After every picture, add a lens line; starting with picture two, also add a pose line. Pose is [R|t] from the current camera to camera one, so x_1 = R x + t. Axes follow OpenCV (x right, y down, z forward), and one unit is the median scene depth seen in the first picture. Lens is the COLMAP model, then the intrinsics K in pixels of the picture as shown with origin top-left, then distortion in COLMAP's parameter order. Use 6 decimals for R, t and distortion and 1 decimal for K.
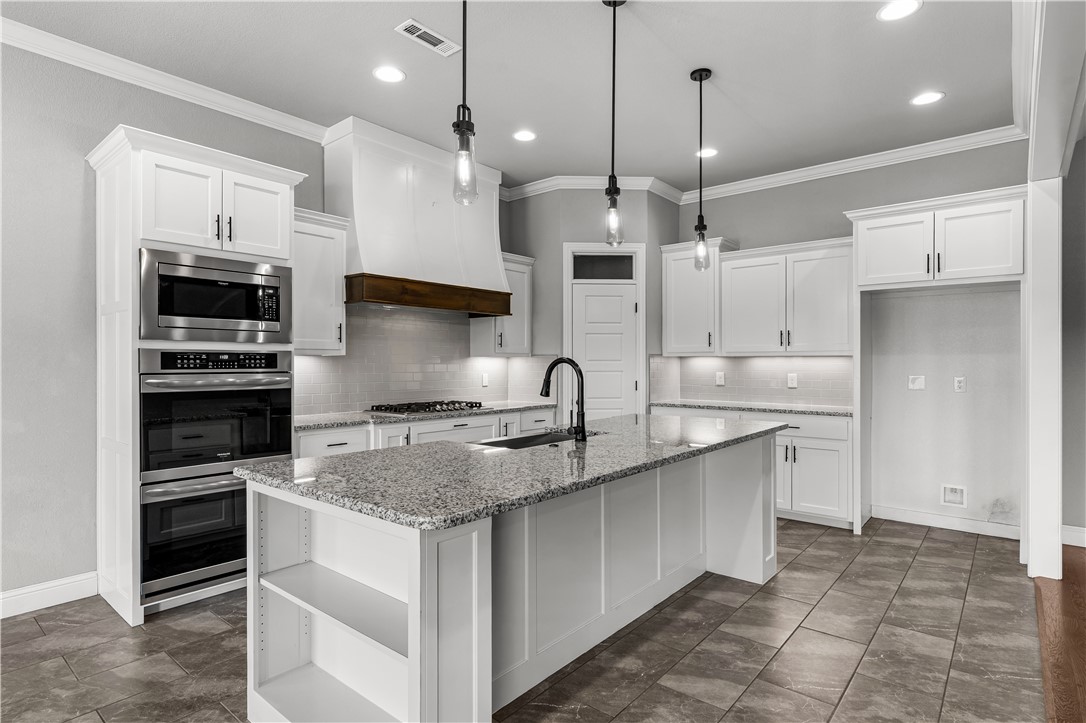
lens RADIAL K [[576.1, 0, 543.0], [0, 576.1, 361.5], [0, 0, 1]] dist [-0.014872, -0.000198]
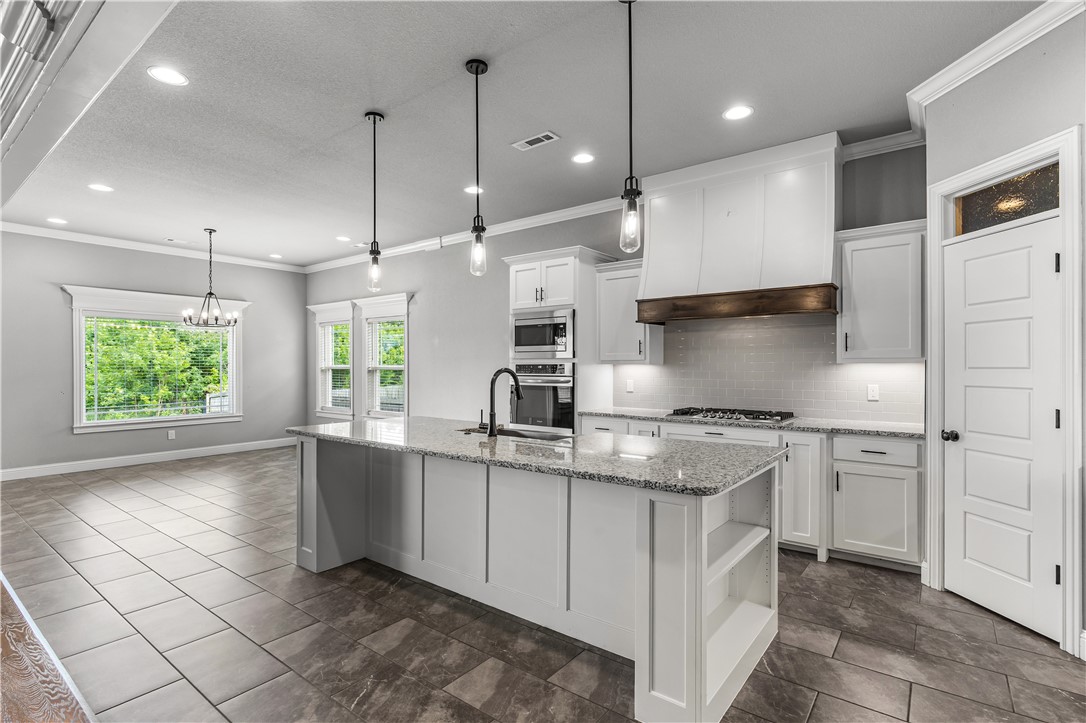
lens RADIAL K [[516.5, 0, 545.6], [0, 516.5, 364.8], [0, 0, 1]] dist [0.002222, 0.000196]
pose [[0.041294, -0.001839, -0.999145, 1.096700], [0.005164, 0.999985, -0.001627, -0.012770], [0.999134, -0.005093, 0.041303, 0.998028]]
